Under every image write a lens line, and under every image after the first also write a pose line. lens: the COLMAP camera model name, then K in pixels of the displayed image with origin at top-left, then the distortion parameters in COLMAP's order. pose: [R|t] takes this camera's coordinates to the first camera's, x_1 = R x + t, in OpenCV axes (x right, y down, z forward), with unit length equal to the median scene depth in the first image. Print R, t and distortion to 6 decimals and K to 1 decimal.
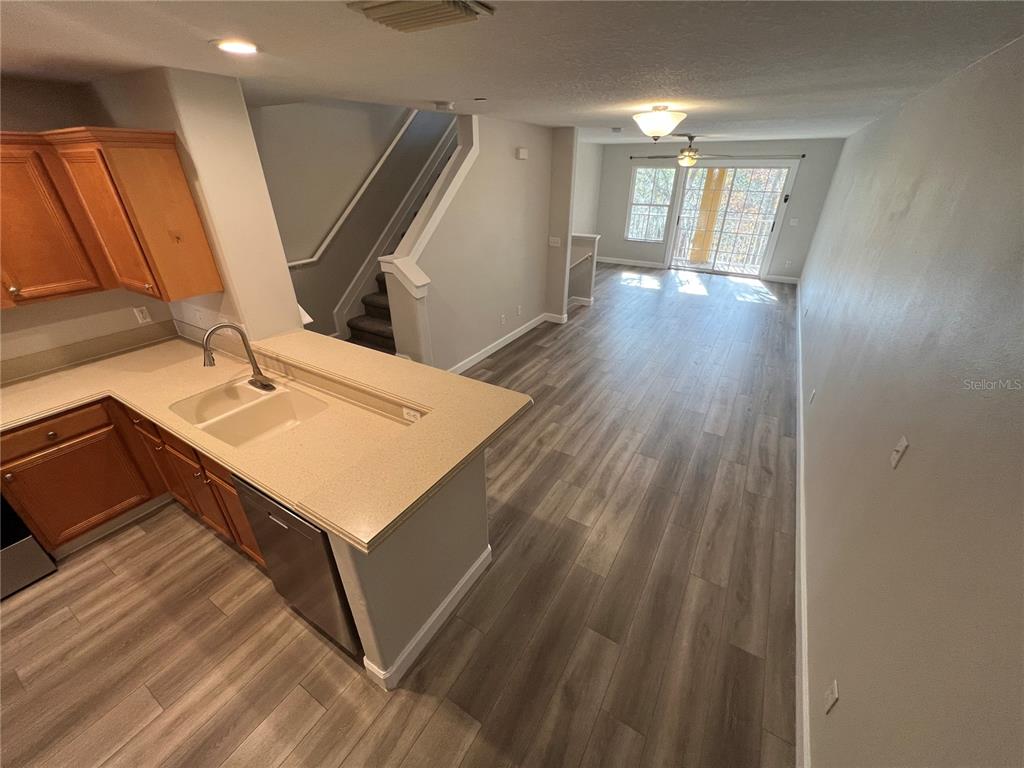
lens RADIAL K [[408.9, 0, 514.0], [0, 408.9, 387.2], [0, 0, 1]] dist [0.000244, 0.000544]
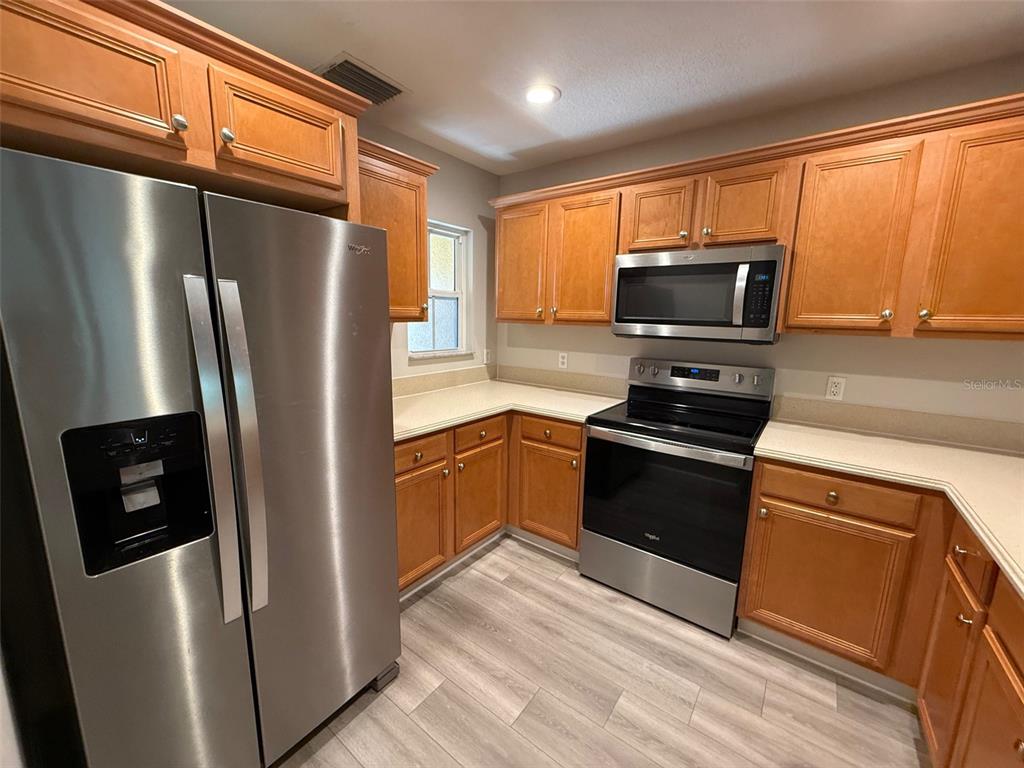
lens RADIAL K [[404.9, 0, 512.8], [0, 404.9, 381.1], [0, 0, 1]] dist [-0.001360, -0.000105]
pose [[-0.093385, 0.164466, -0.981952, -0.189760], [-0.489263, 0.851383, 0.189127, 0.038447], [0.867122, 0.498094, 0.000961, 0.188774]]
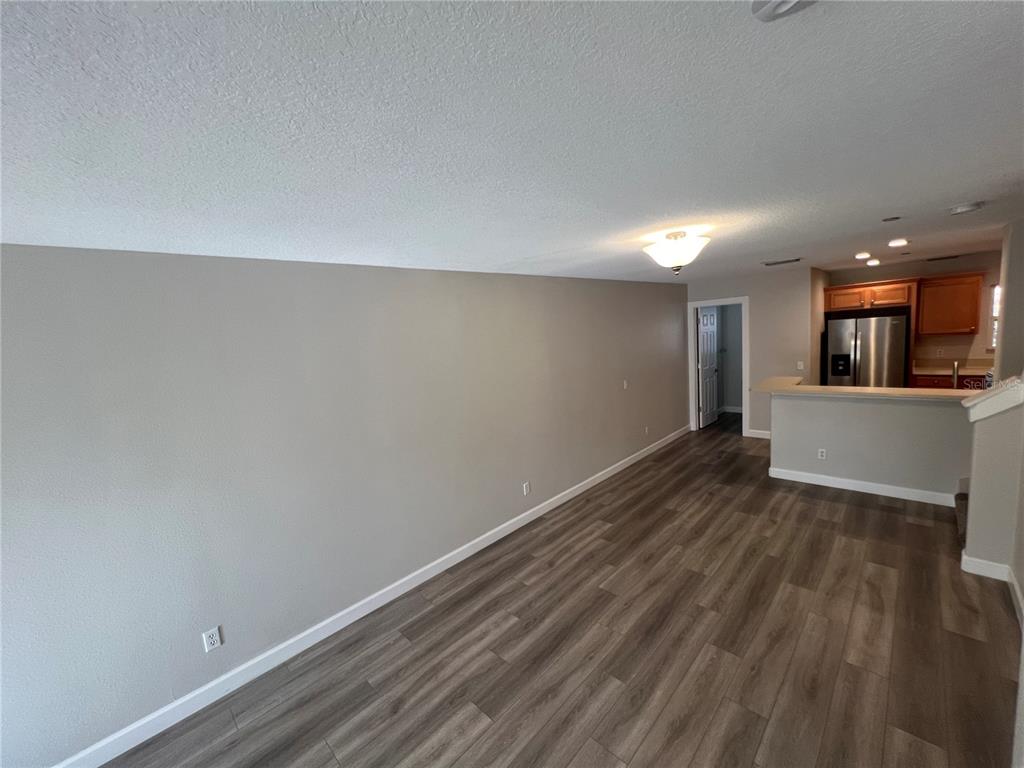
lens RADIAL K [[408.9, 0, 514.0], [0, 408.9, 387.2], [0, 0, 1]] dist [0.000244, 0.000544]
pose [[-0.970351, 0.045350, 0.237409, 0.335057], [0.178333, 0.797338, 0.576585, -0.659377], [-0.163147, 0.601827, -0.781784, 1.271169]]
